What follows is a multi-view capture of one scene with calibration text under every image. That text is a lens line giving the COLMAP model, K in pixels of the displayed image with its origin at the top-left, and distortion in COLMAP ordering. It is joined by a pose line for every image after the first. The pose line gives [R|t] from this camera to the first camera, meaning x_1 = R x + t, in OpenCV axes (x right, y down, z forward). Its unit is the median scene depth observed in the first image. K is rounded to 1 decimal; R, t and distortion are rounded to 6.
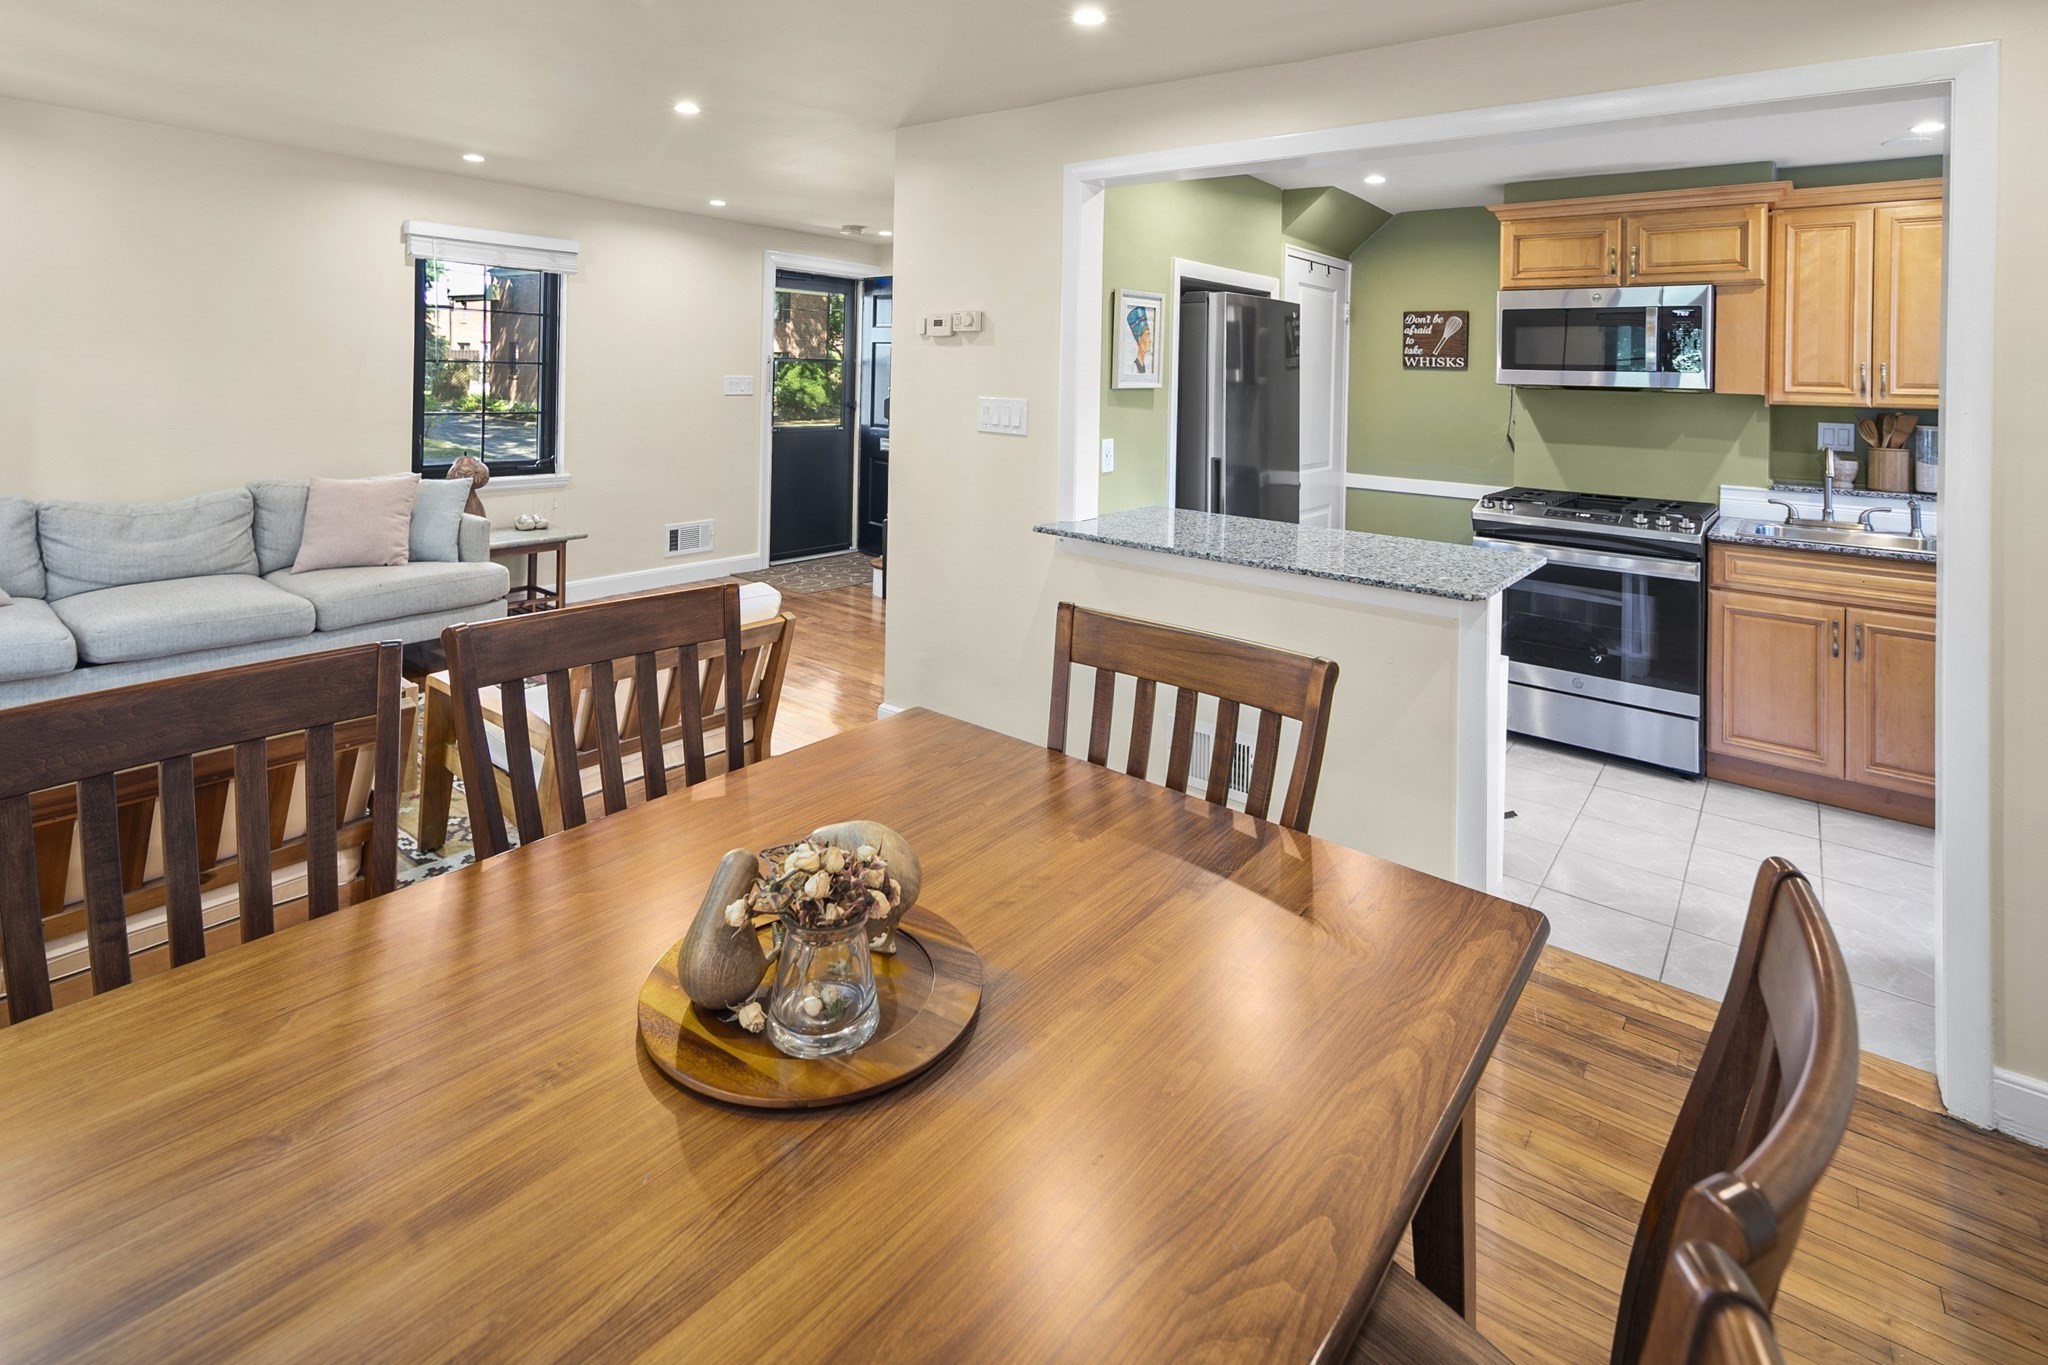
lens RADIAL K [[1010.2, 0, 1012.5], [0, 1010.2, 373.2], [0, 0, 1]] dist [-0.002306, -0.000608]
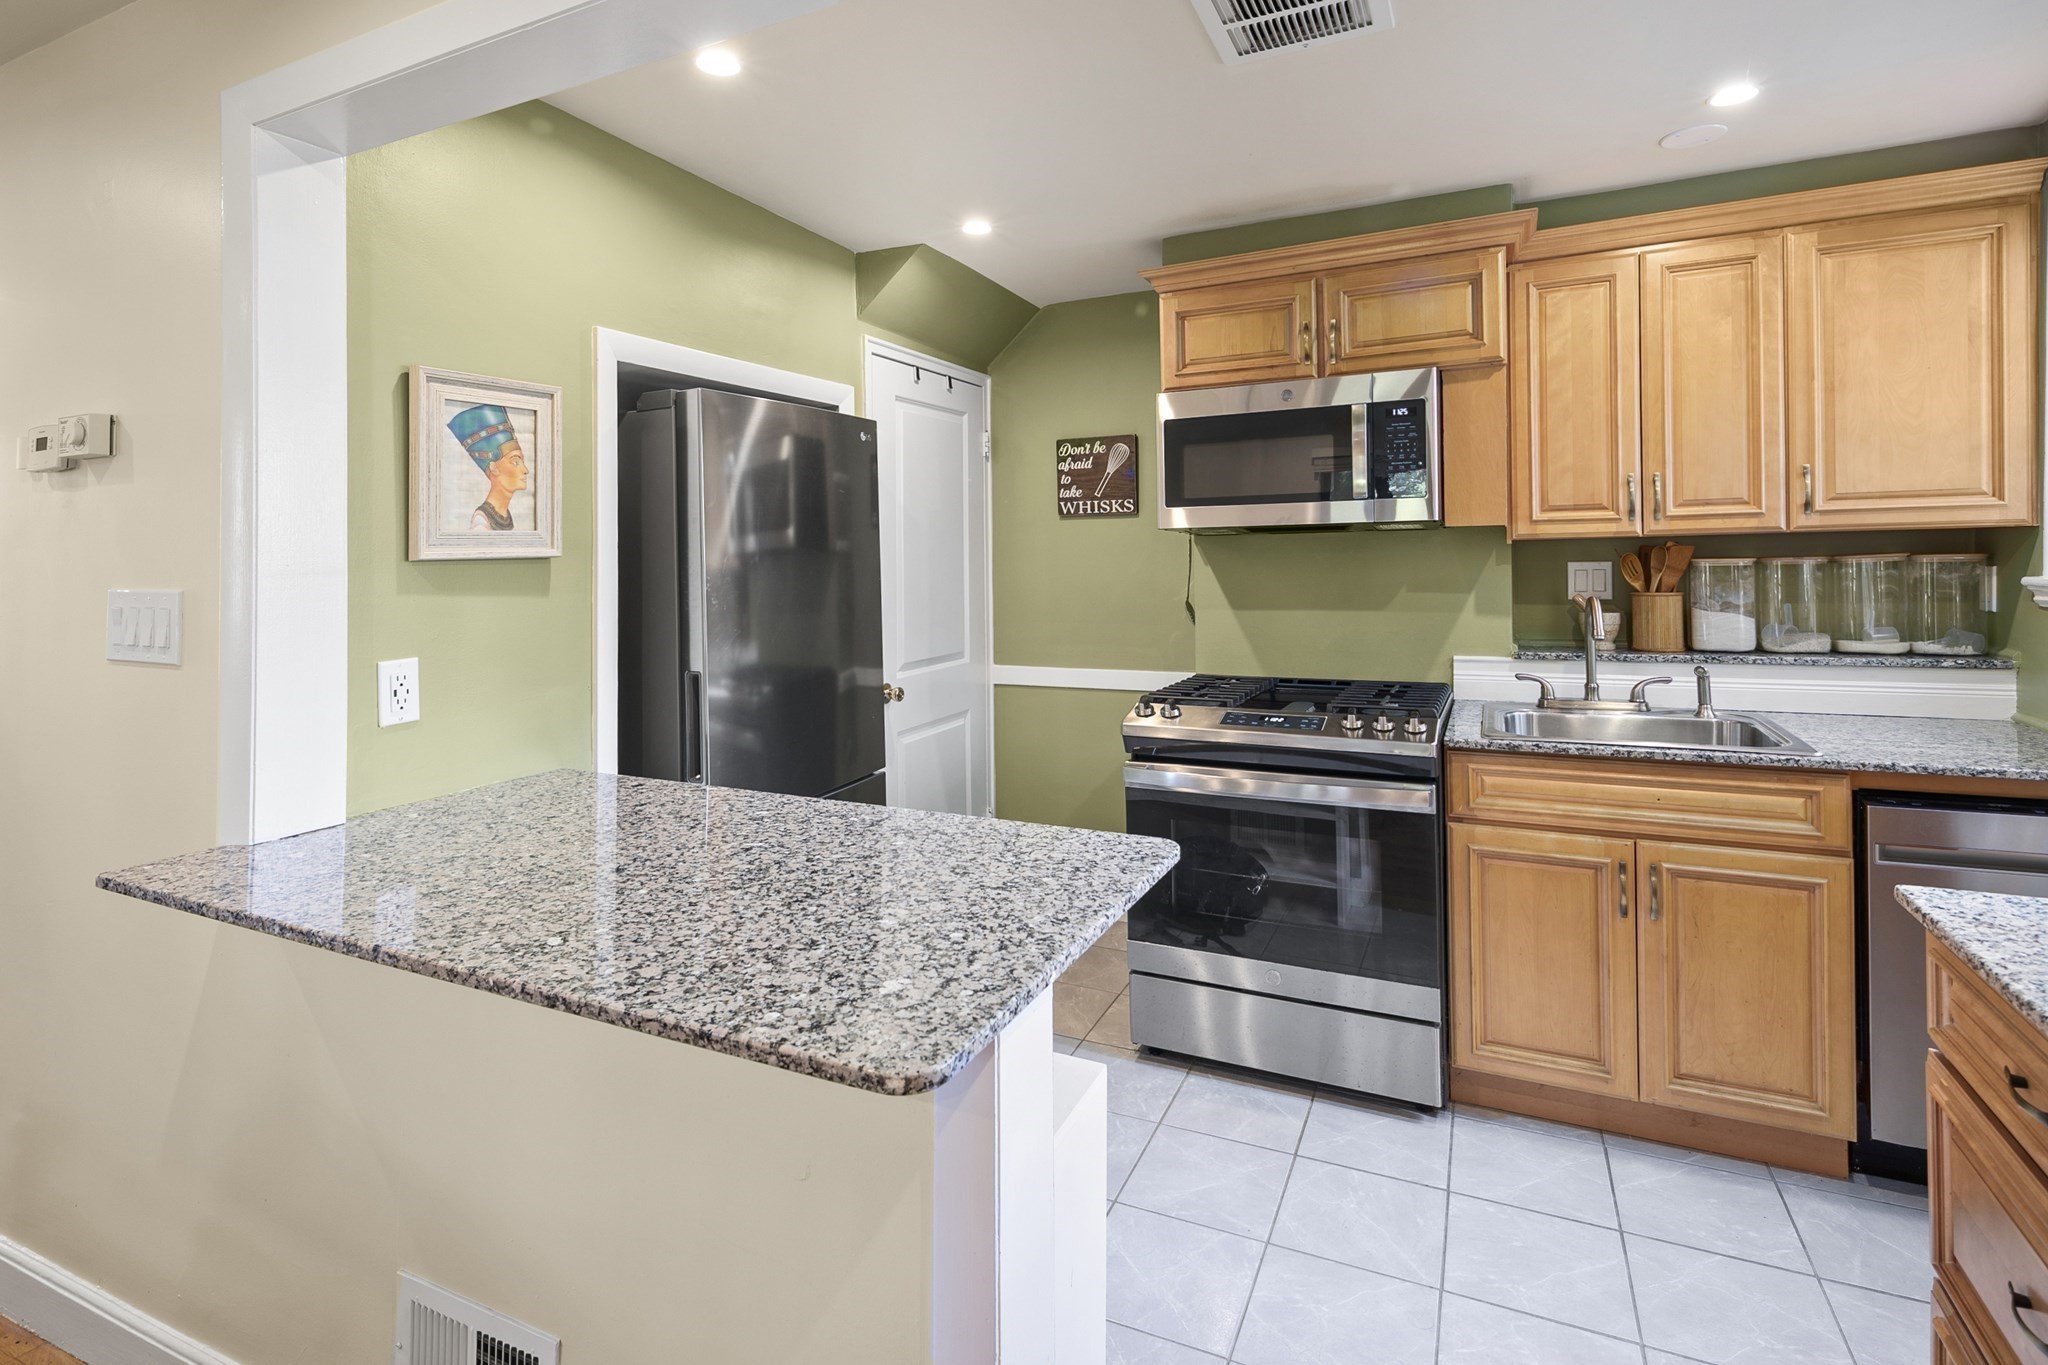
lens RADIAL K [[1008.8, 0, 992.9], [0, 1008.8, 591.0], [0, 0, 1]] dist [-0.014895, -0.000619]
pose [[0.978267, -0.054051, 0.200181, 0.252667], [0.046583, 0.998038, 0.041832, 0.020627], [-0.202049, -0.031597, 0.978866, 0.386815]]
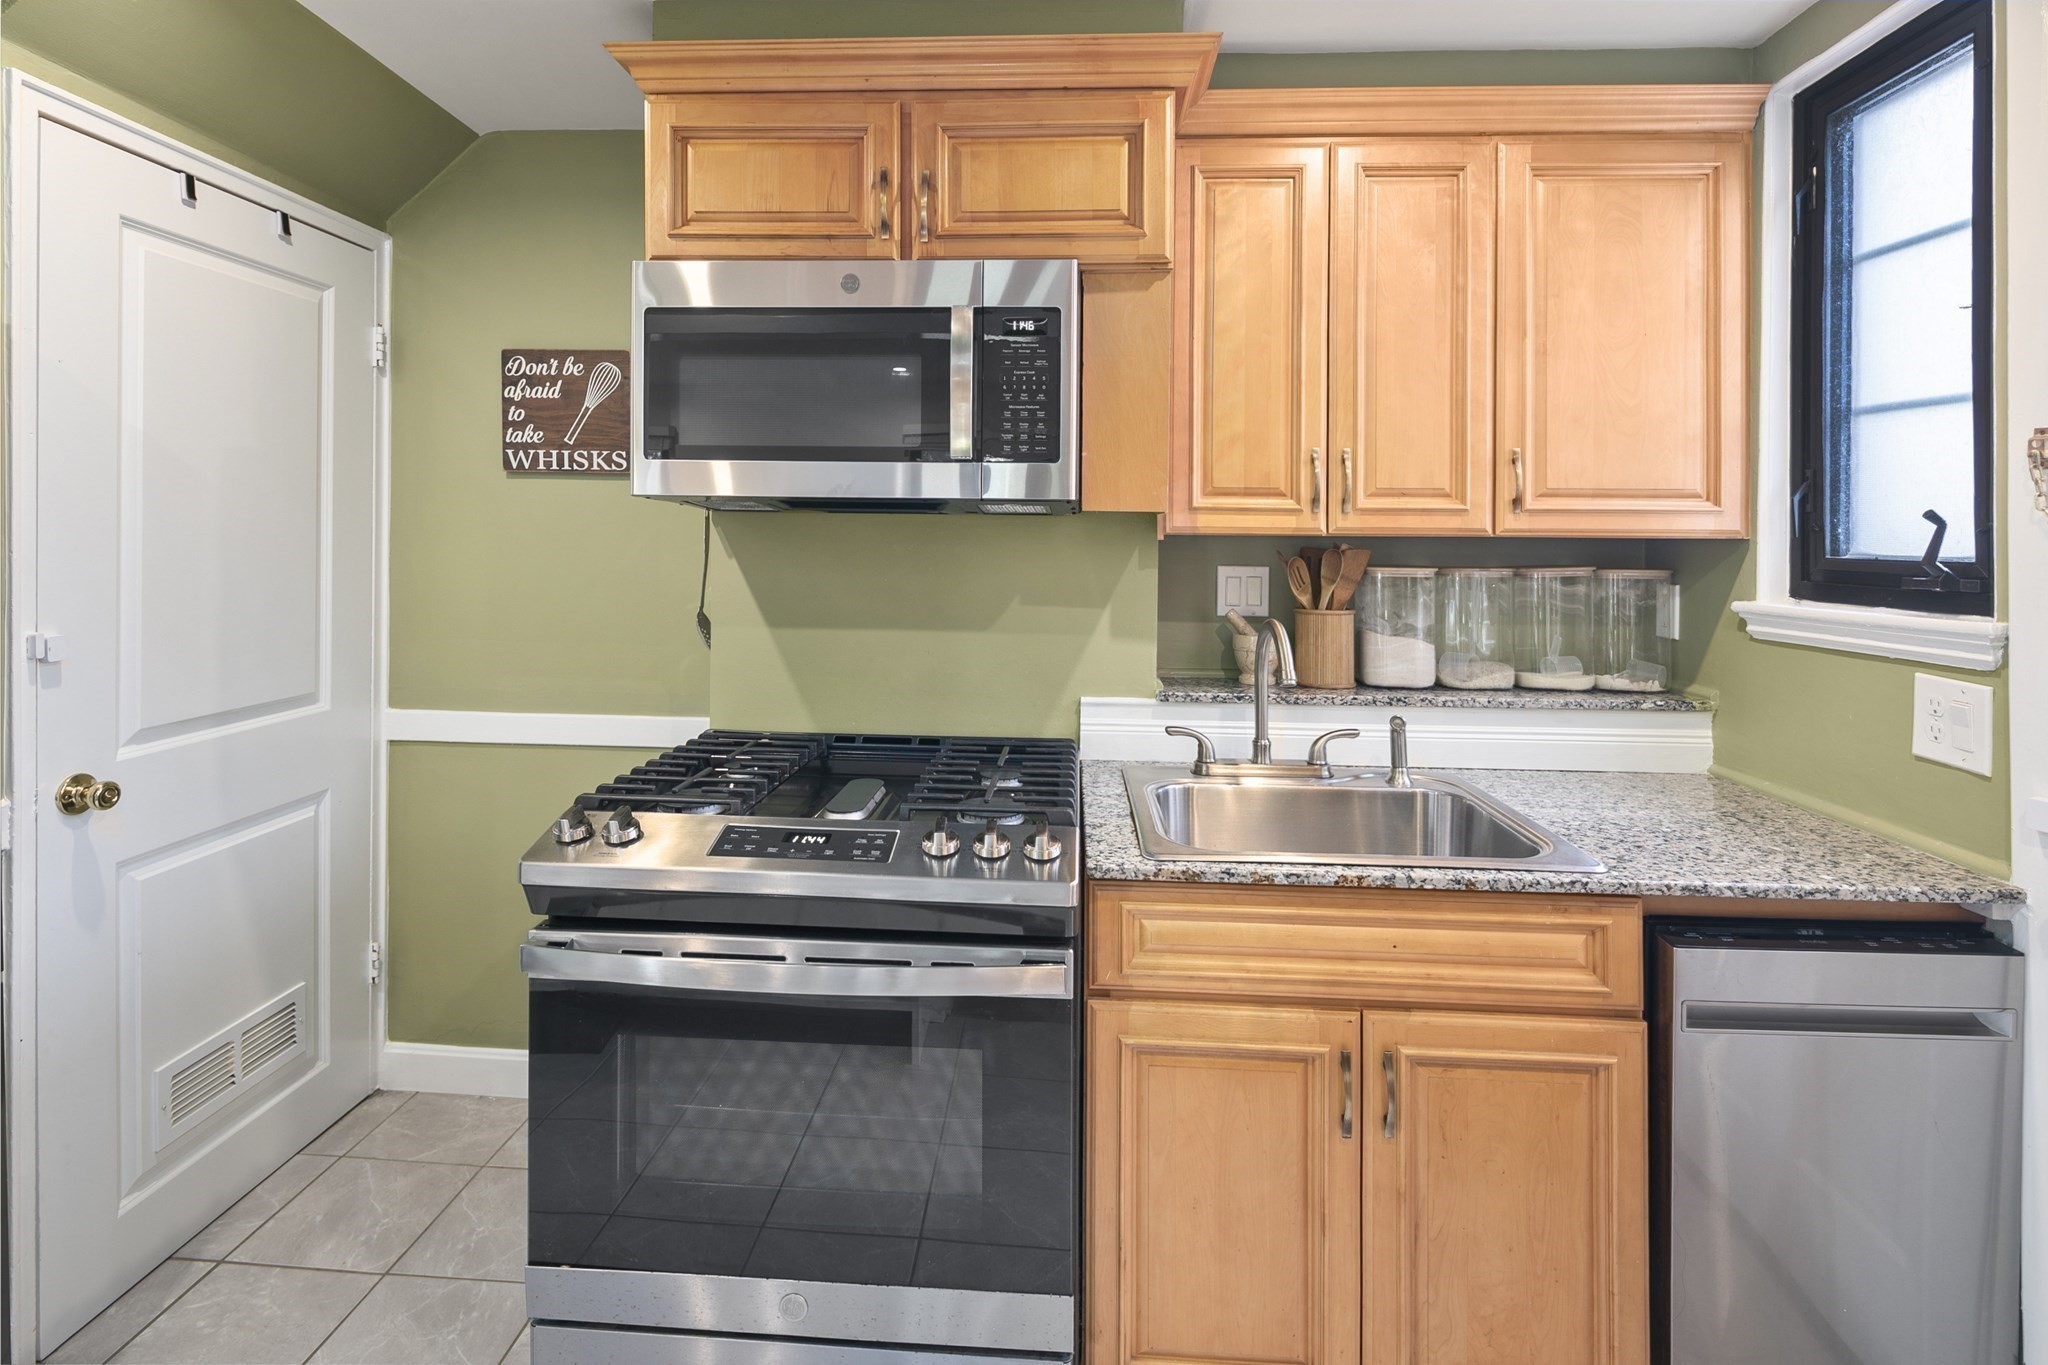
lens RADIAL K [[997.9, 0, 1022.2], [0, 997.9, 552.8], [0, 0, 1]] dist [0.013380, -0.000335]
pose [[0.812531, -0.023566, 0.582442, 0.414535], [0.007644, 0.999527, 0.029778, 0.025602], [-0.582868, -0.019744, 0.812327, 0.654039]]
